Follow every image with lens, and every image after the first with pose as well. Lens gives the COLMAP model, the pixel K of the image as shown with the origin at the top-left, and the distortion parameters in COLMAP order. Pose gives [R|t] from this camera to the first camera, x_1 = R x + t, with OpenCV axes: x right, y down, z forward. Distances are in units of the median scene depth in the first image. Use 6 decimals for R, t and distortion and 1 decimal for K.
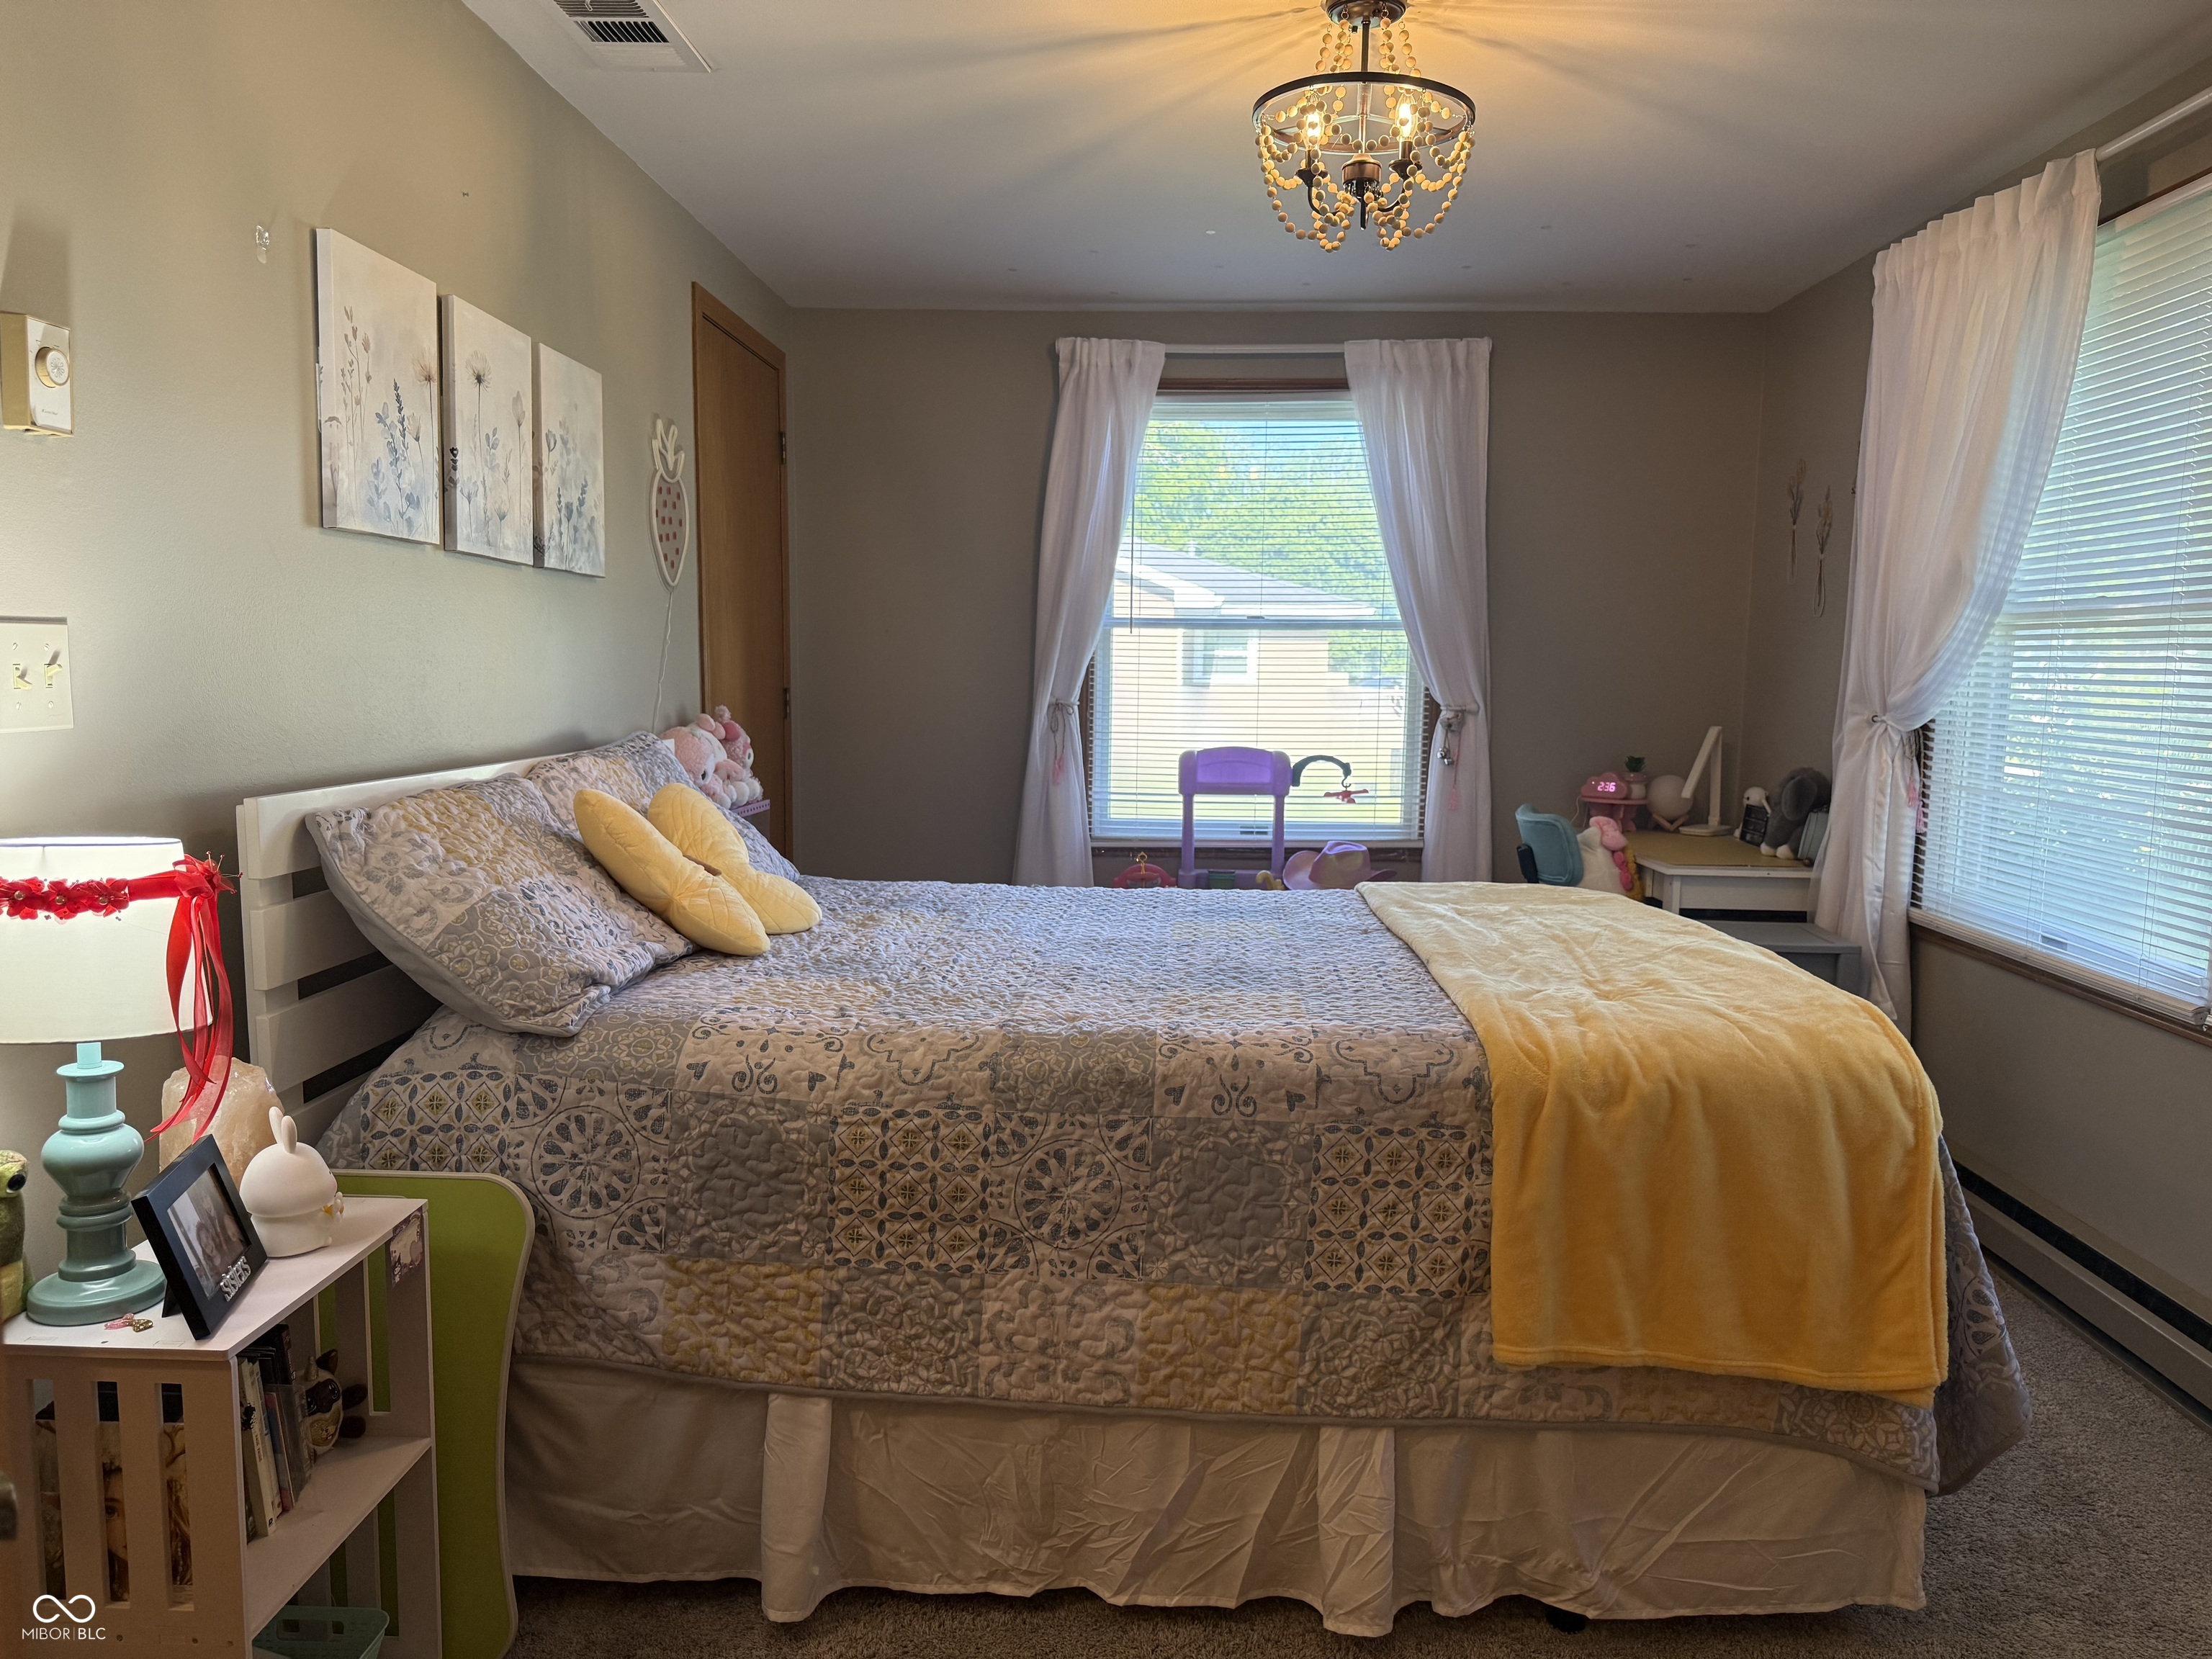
lens RADIAL K [[1573.5, 0, 1098.8], [0, 1573.5, 810.6], [0, 0, 1]] dist [0.053821, -0.039269]
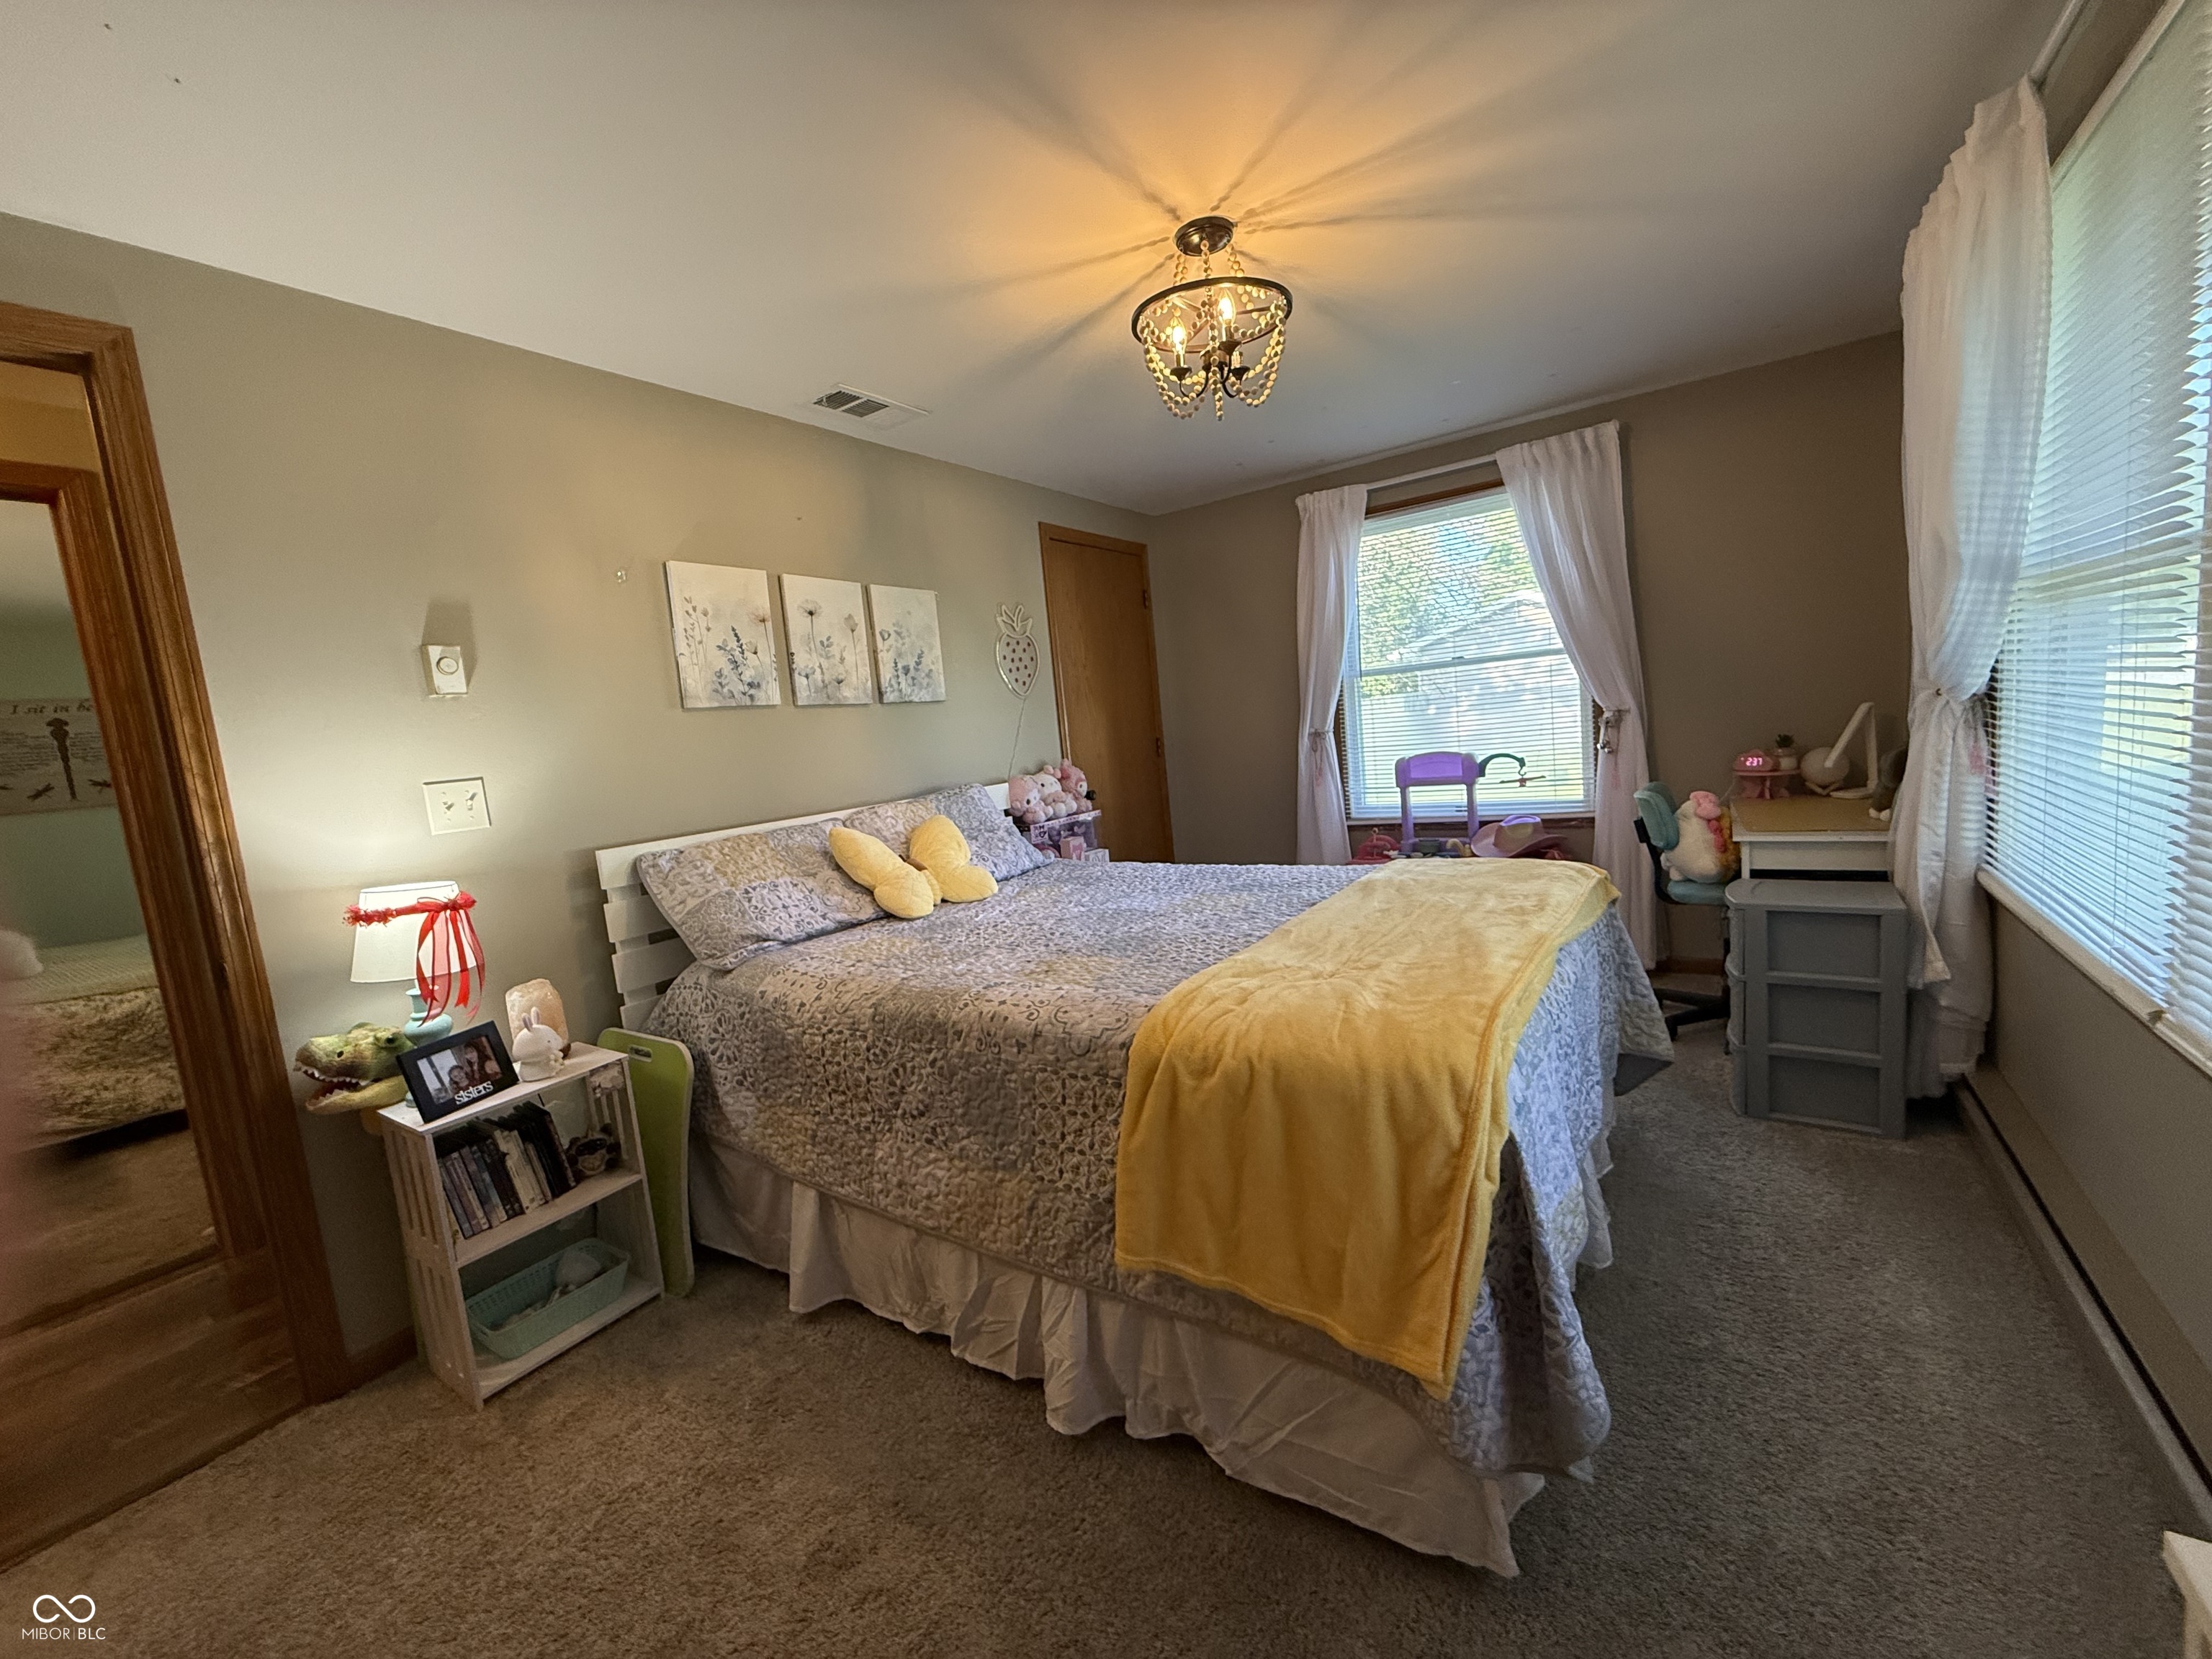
lens RADIAL K [[875.9, 0, 1099.4], [0, 875.9, 814.7], [0, 0, 1]] dist [0.006561, 0.000404]
pose [[0.841802, -0.040346, -0.538277, 0.615538], [0.057846, 0.998203, 0.015646, -0.033653], [0.536678, -0.044308, 0.842623, 0.376750]]
